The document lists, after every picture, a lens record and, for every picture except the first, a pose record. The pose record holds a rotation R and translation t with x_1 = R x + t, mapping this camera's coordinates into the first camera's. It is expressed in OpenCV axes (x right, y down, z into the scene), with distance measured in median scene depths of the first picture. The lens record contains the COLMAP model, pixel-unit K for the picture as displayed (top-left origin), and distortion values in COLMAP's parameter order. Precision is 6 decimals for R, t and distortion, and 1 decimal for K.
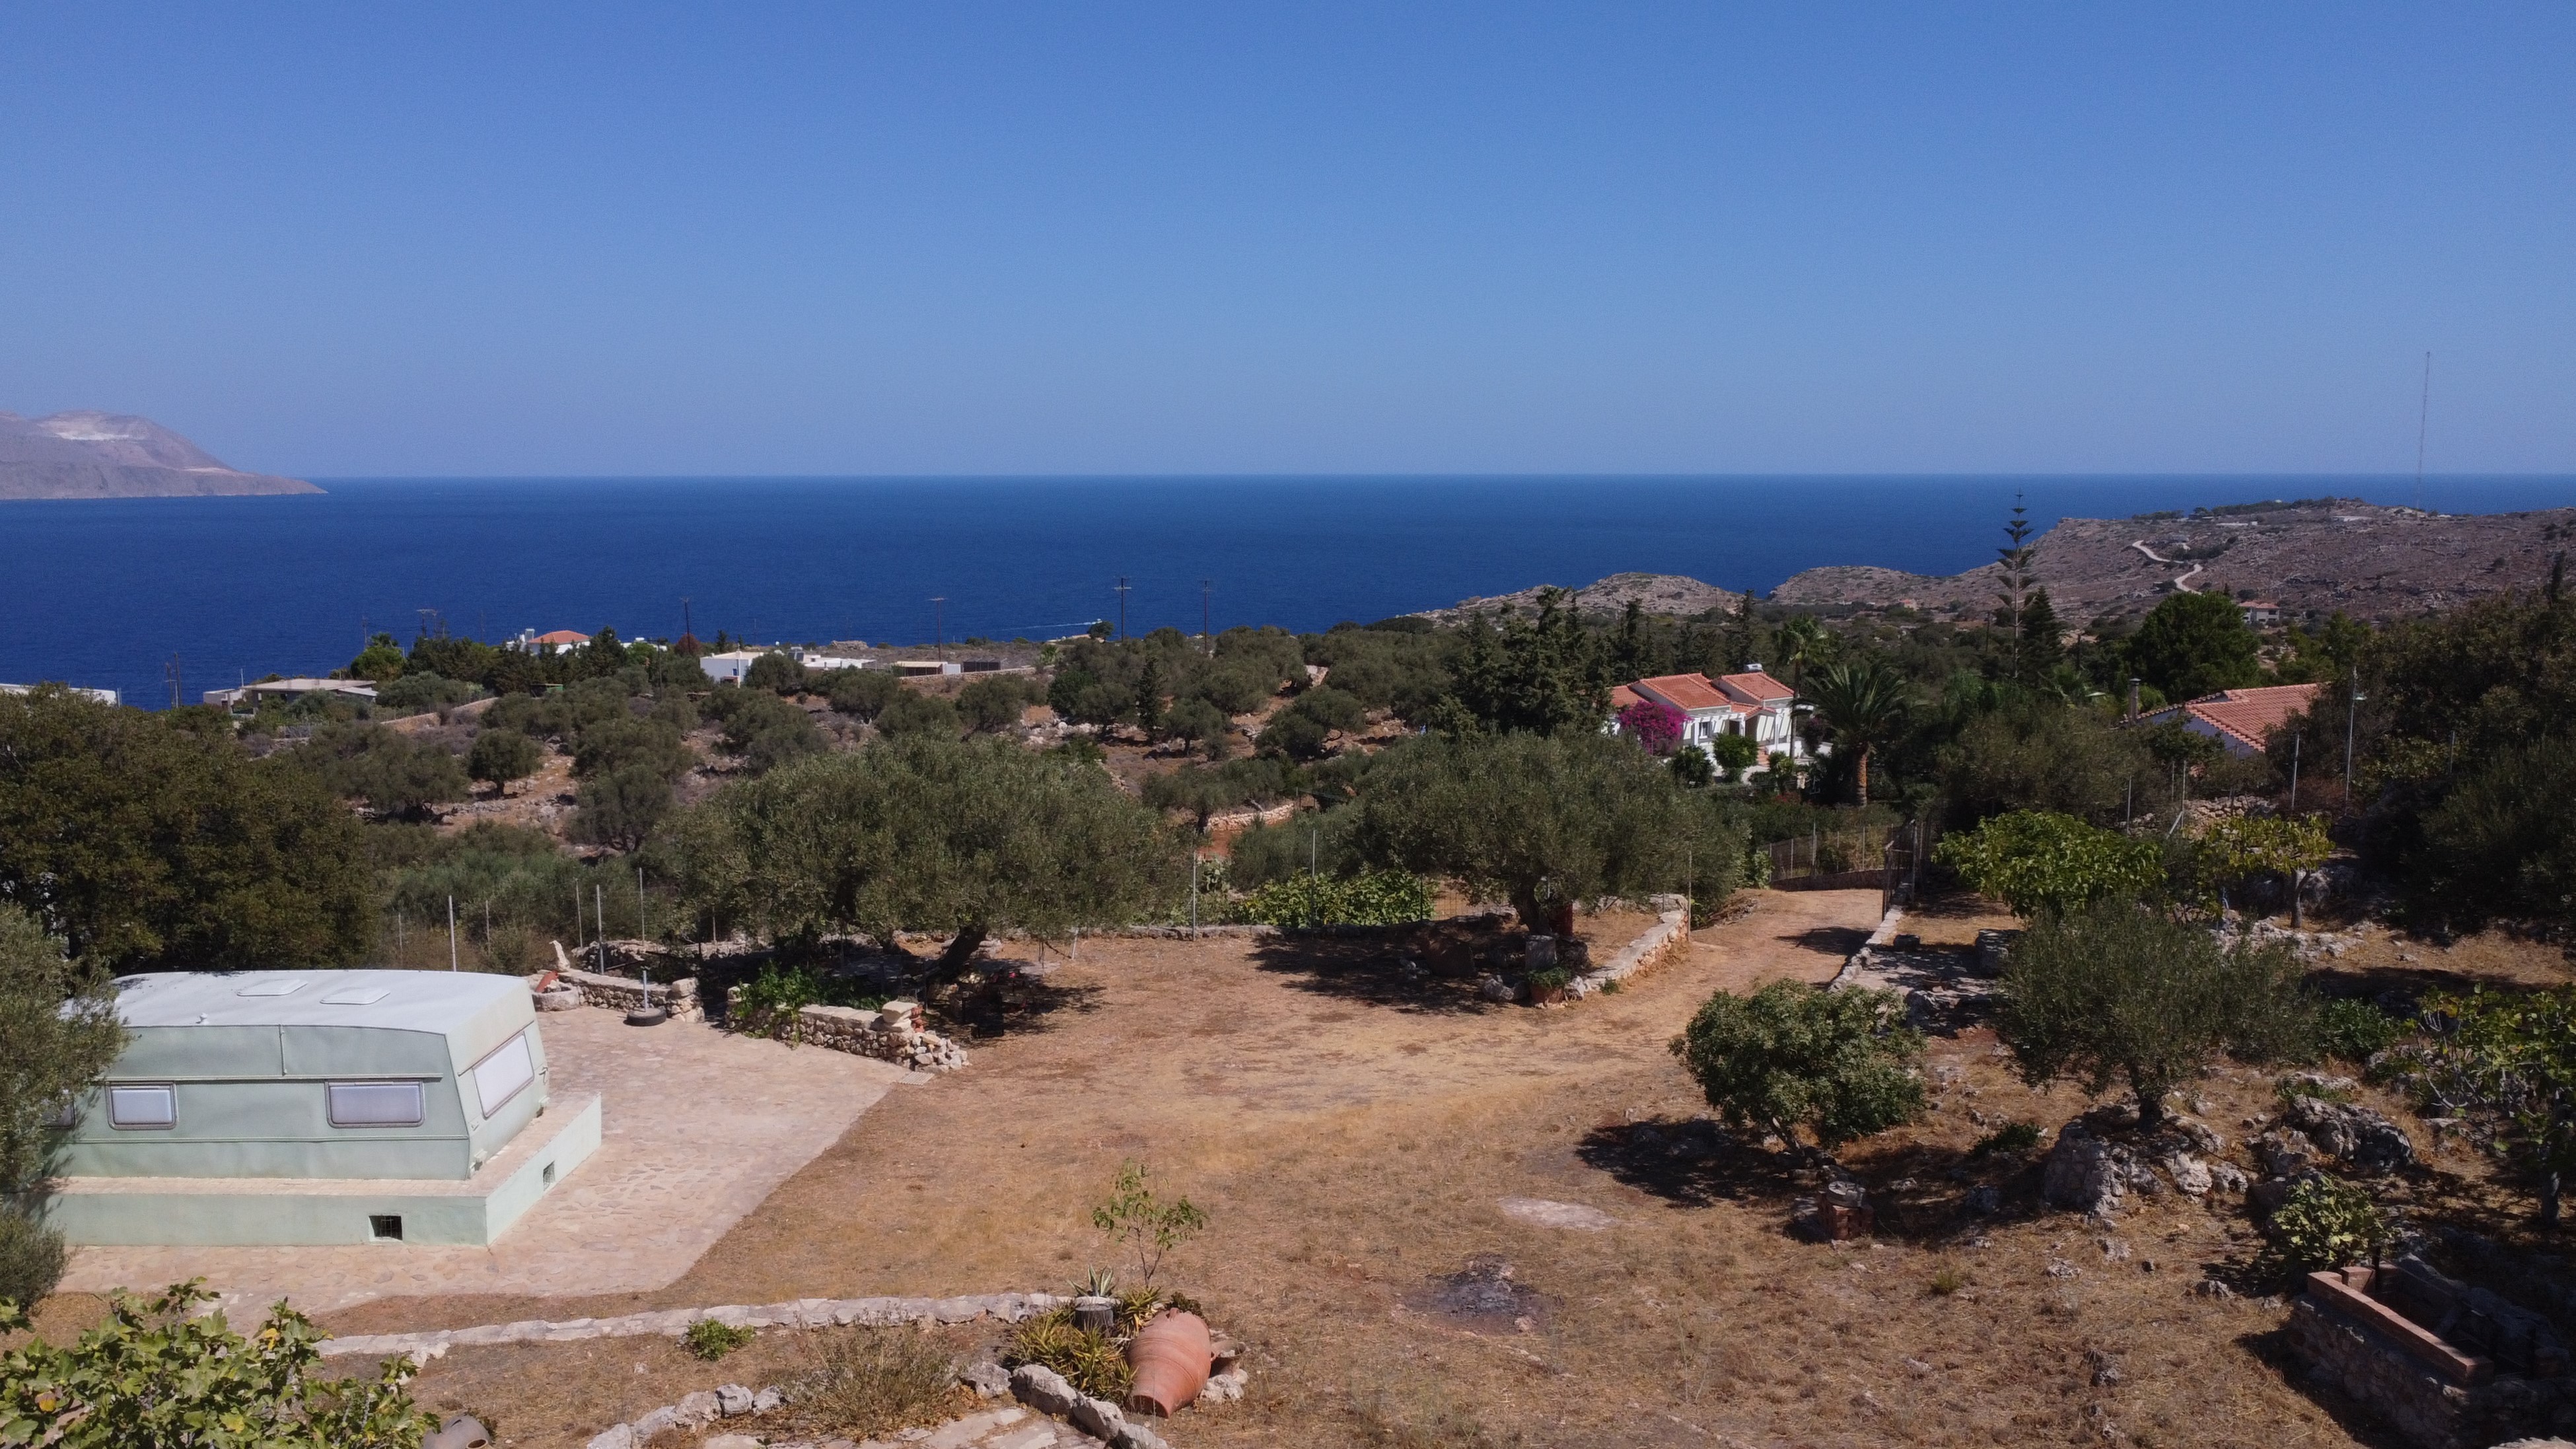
lens RADIAL K [[2044.1, 0, 1285.2], [0, 2044.1, 725.2], [0, 0, 1]] dist [-0.003222, -0.000141]
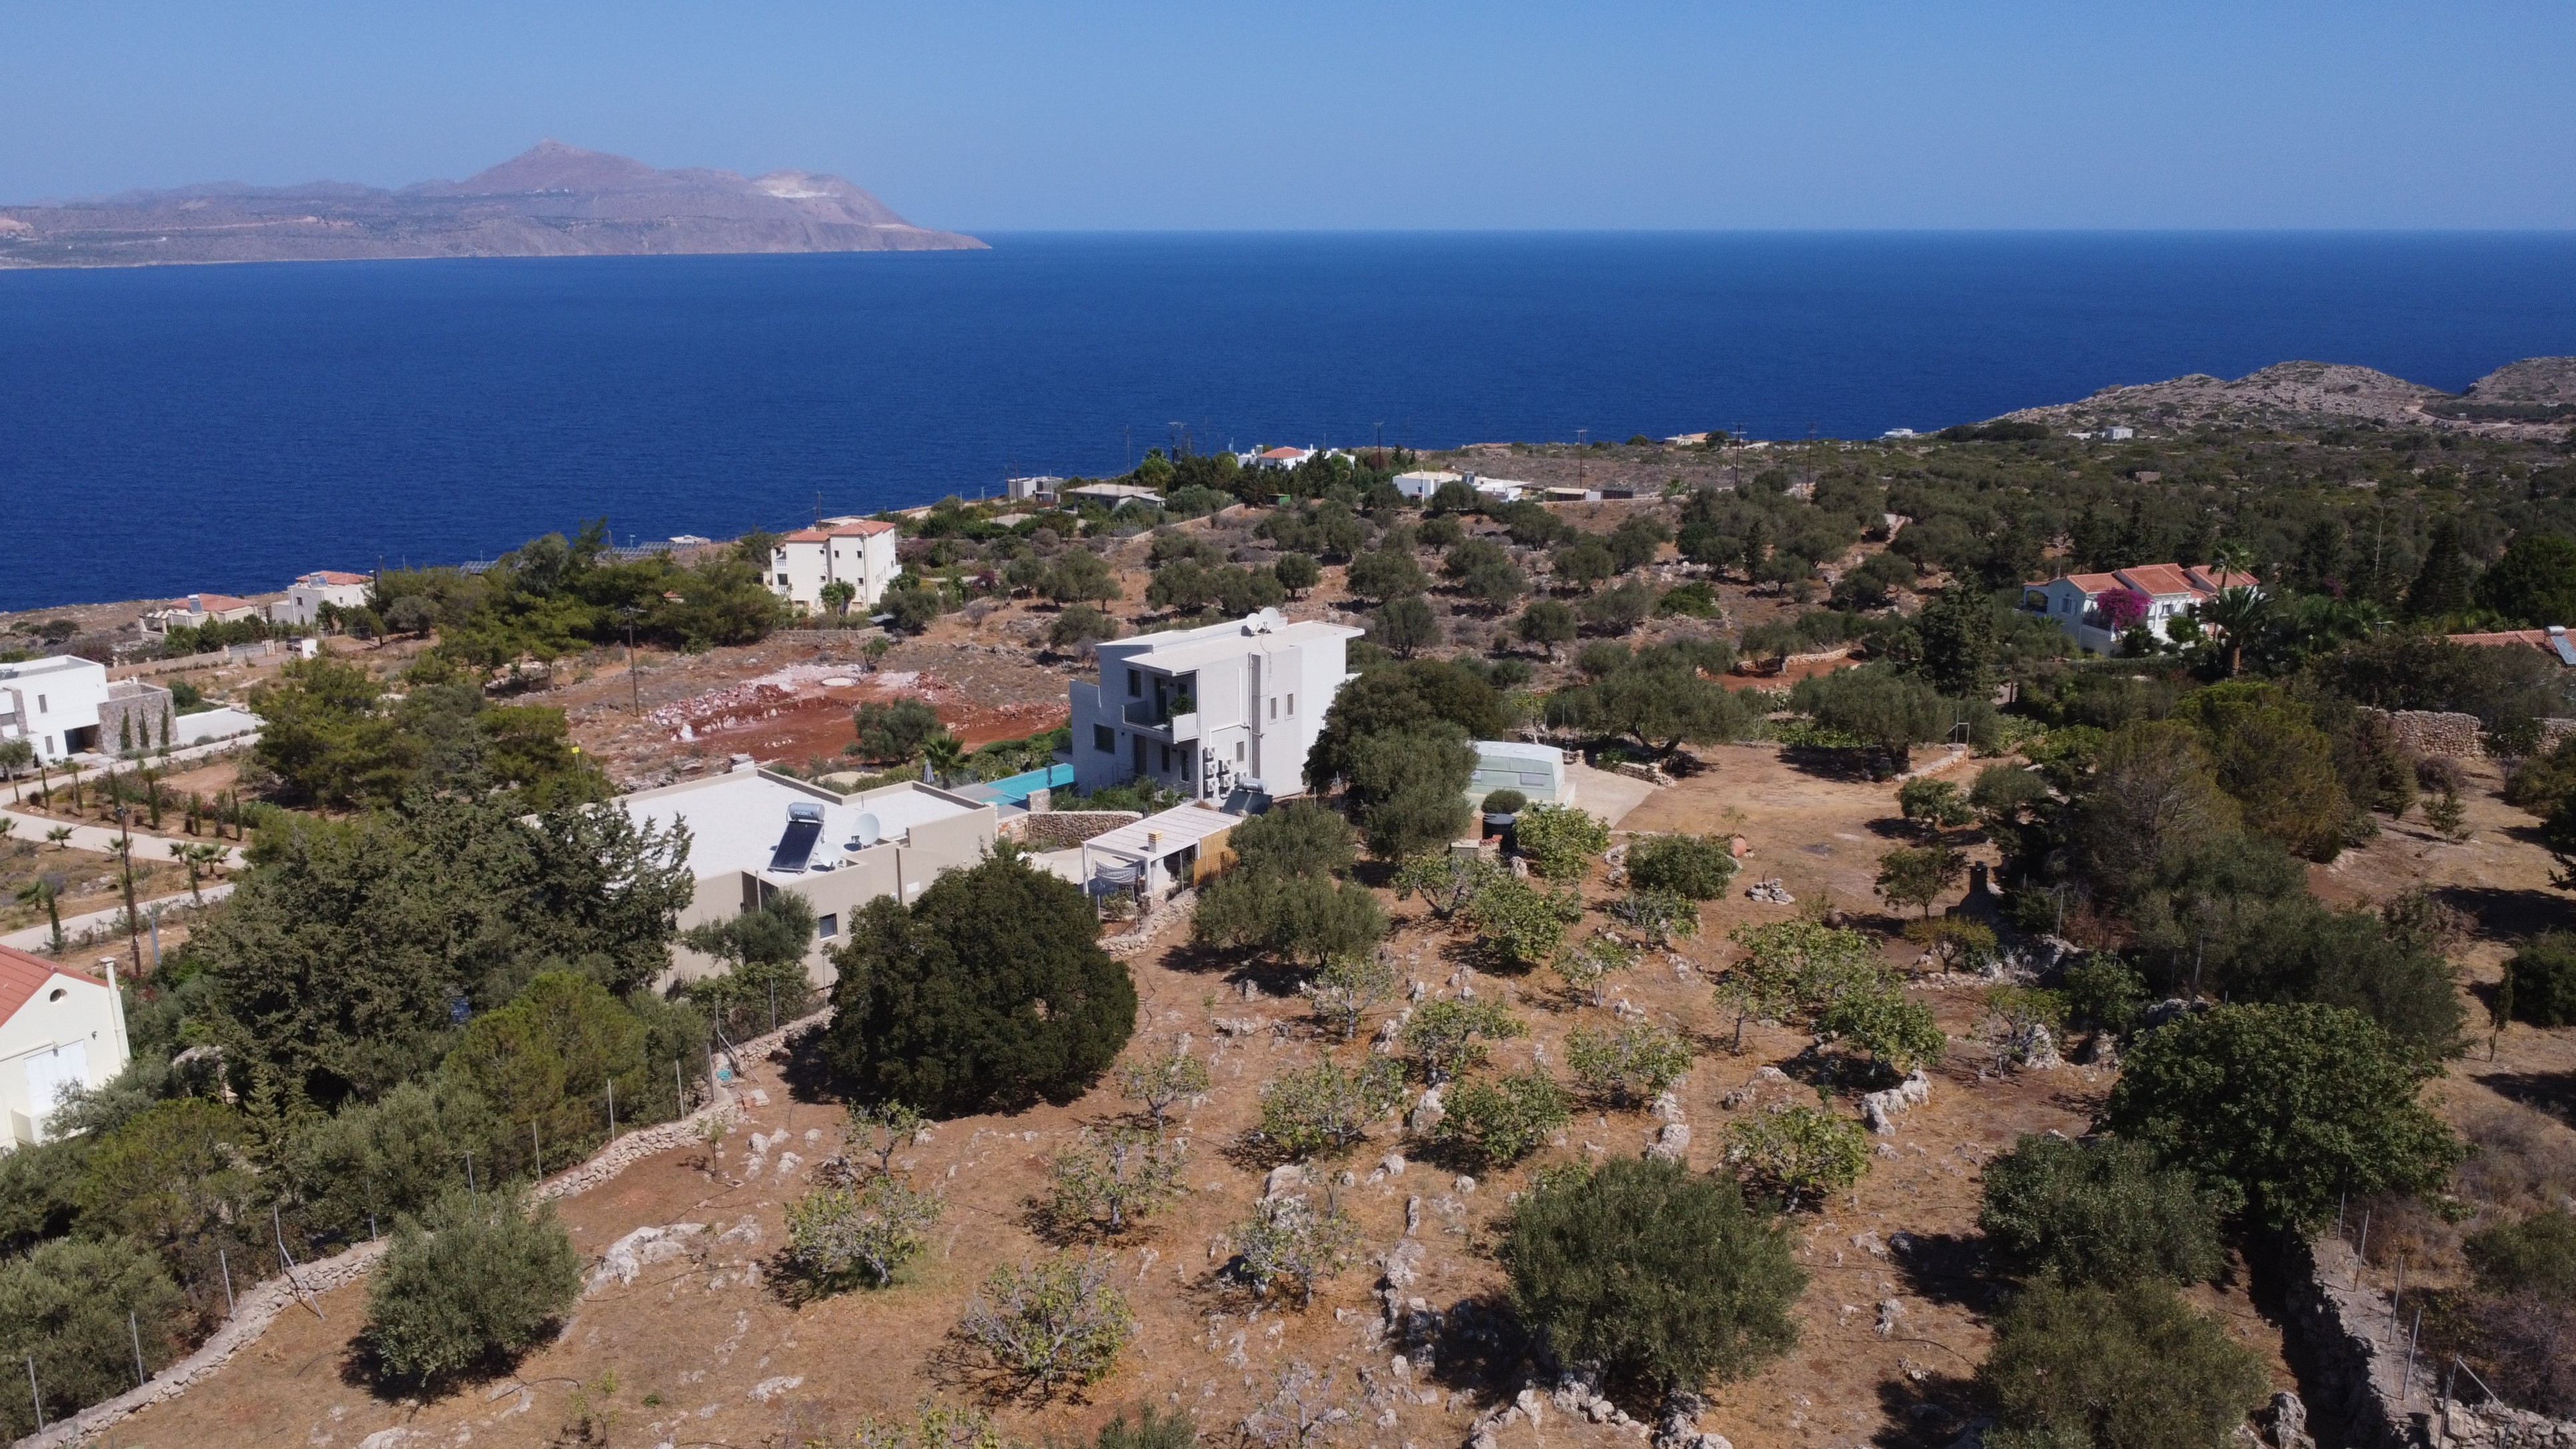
lens RADIAL K [[2044.4, 0, 1290.0], [0, 2044.4, 732.7], [0, 0, 1]] dist [-0.003222, -0.000141]
pose [[0.957366, 0.074629, -0.279071, 0.024118], [-0.041155, 0.991436, 0.123942, -0.046121], [0.285931, -0.107173, 0.952238, -0.357030]]
